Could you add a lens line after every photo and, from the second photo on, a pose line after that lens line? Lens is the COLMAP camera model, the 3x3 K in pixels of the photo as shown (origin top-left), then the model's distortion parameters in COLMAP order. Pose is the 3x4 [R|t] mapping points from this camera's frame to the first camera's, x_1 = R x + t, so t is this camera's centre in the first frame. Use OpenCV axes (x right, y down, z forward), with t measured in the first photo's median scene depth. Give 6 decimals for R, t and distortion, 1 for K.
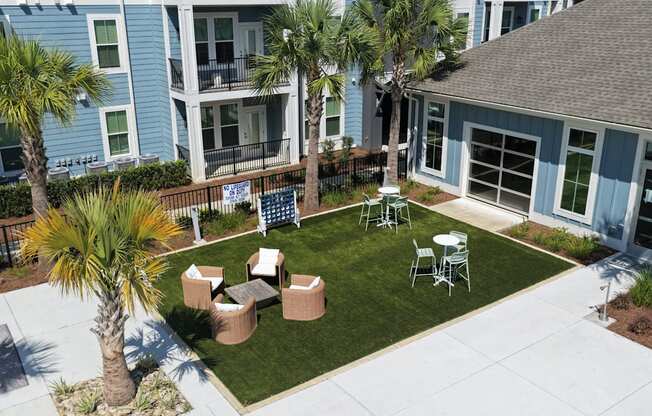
lens RADIAL K [[595.3, 0, 324.8], [0, 595.3, 207.3], [0, 0, 1]] dist [0.000394, 0.000000]
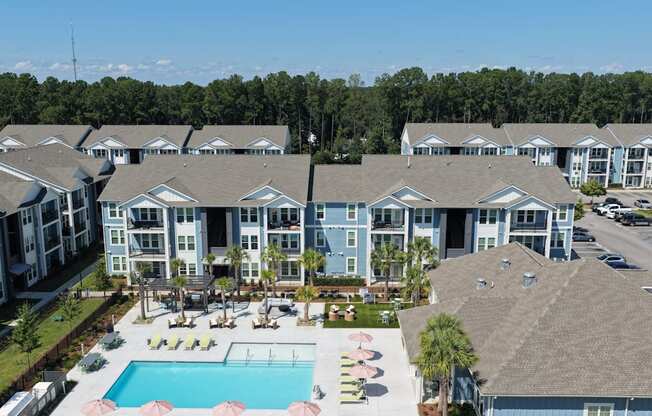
lens RADIAL K [[595.3, 0, 328.1], [0, 595.3, 212.5], [0, 0, 1]] dist [0.000394, 0.000000]
pose [[0.803613, 0.123254, -0.582250, 1.556213], [-0.200784, 0.977111, -0.070278, -0.177486], [0.560261, 0.173383, 0.809967, -1.911753]]
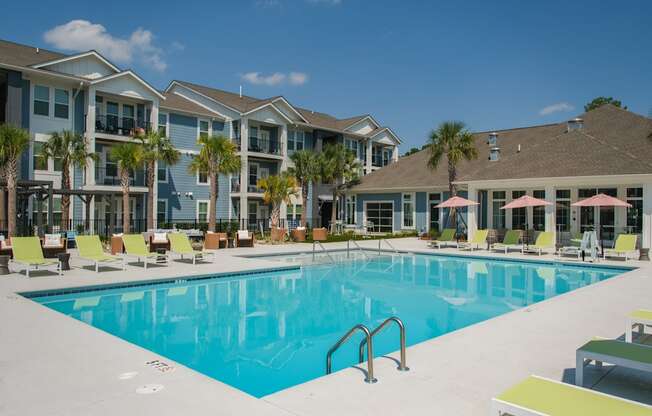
lens RADIAL K [[472.6, 0, 318.1], [0, 472.6, 210.4], [0, 0, 1]] dist [0.011311, 0.000621]
pose [[0.982363, 0.016573, 0.186246, -0.301716], [0.047657, 0.940976, -0.335101, 0.521441], [-0.180807, 0.338067, 0.923591, -0.727122]]
